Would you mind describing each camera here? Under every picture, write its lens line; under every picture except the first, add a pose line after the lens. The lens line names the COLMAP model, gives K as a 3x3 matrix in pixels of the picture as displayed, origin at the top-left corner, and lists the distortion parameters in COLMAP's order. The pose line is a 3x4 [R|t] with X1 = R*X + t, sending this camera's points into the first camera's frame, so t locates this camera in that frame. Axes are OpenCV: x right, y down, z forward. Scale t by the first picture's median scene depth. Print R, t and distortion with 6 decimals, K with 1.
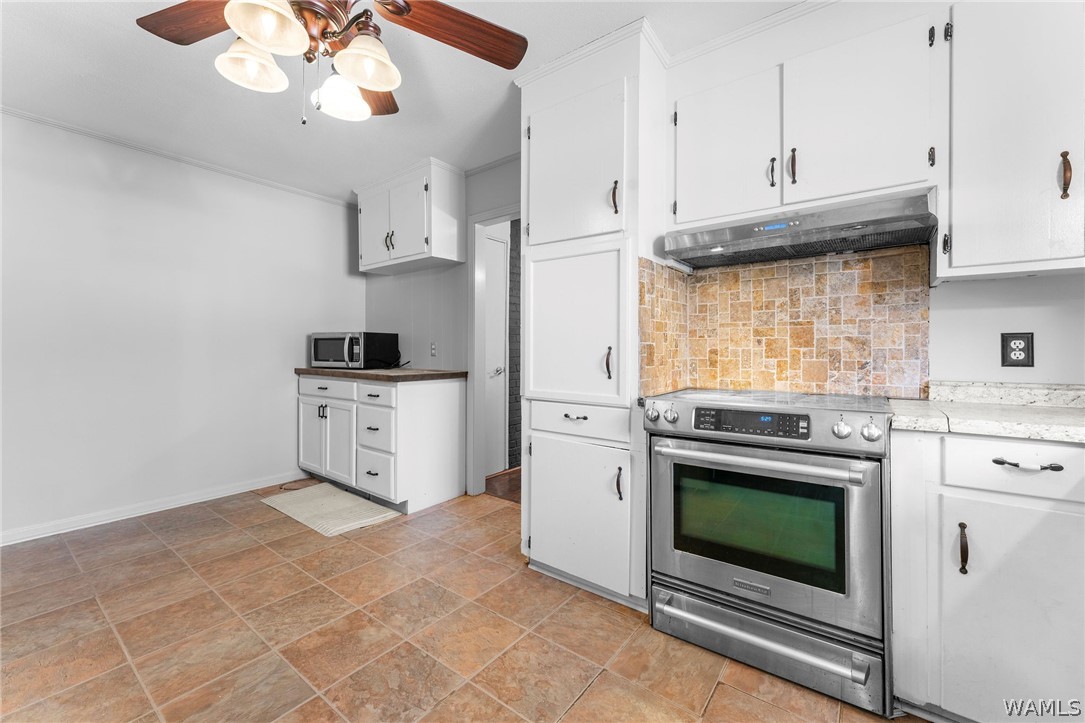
lens RADIAL K [[435.2, 0, 541.7], [0, 435.2, 351.8], [0, 0, 1]] dist [0.001629, 0.000036]
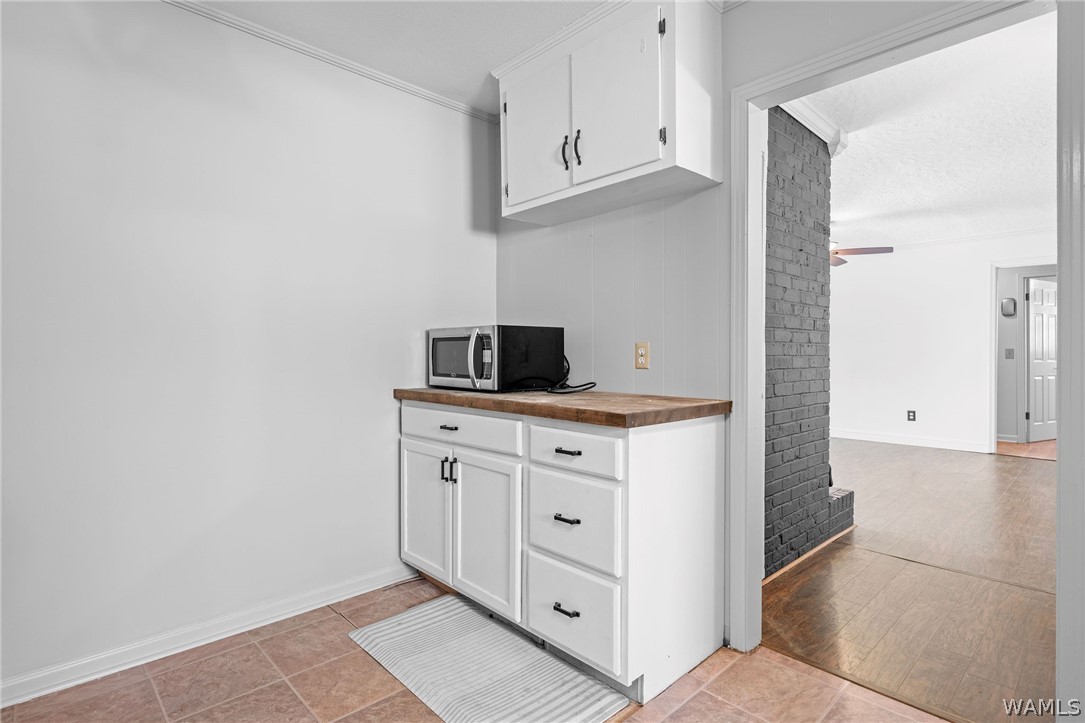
lens RADIAL K [[543.1, 0, 542.6], [0, 543.1, 360.5], [0, 0, 1]] dist [-0.002724, 0.000576]
pose [[0.987572, 0.001032, -0.157161, -0.277419], [-0.000172, 0.999985, 0.005489, -0.004481], [0.157164, -0.005394, 0.987558, 0.342665]]
